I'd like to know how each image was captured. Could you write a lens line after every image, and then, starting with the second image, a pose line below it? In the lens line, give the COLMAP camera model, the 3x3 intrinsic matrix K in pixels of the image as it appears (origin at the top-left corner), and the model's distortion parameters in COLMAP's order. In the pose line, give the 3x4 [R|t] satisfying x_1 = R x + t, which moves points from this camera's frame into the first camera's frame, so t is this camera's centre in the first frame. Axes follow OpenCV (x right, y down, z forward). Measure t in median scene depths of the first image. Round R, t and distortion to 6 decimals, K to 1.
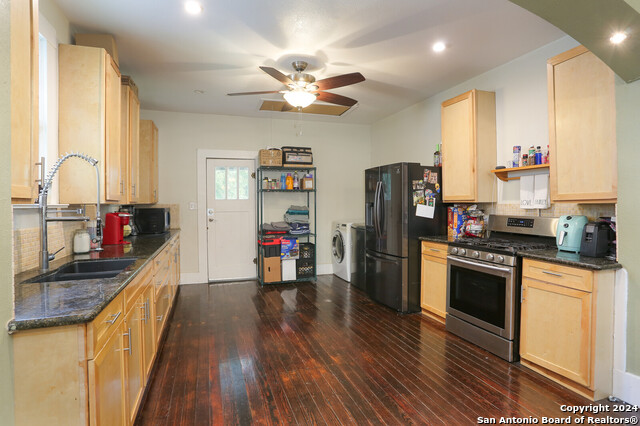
lens RADIAL K [[324.5, 0, 314.6], [0, 324.5, 207.1], [0, 0, 1]] dist [-0.038584, 0.001038]
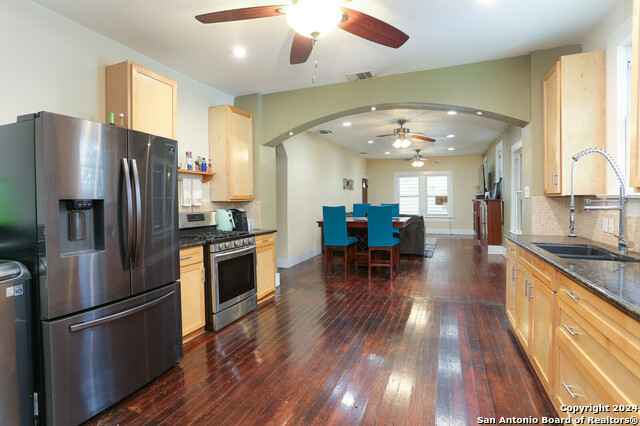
lens RADIAL K [[310.0, 0, 324.8], [0, 310.0, 202.1], [0, 0, 1]] dist [-0.027602, 0.007086]
pose [[-0.766198, 0.011185, 0.642507, -0.280344], [0.023319, 0.999674, 0.010406, -0.006051], [-0.642181, 0.022956, -0.766209, 0.950177]]
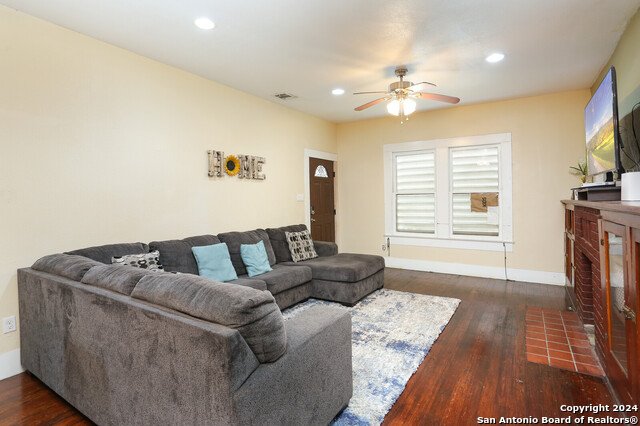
lens RADIAL K [[324.5, 0, 316.7], [0, 324.5, 208.7], [0, 0, 1]] dist [-0.038584, 0.001038]
pose [[-0.617908, -0.005743, 0.786229, 0.028384], [0.029033, 0.999125, 0.030115, -0.001424], [-0.785714, 0.041435, -0.617200, -0.244937]]
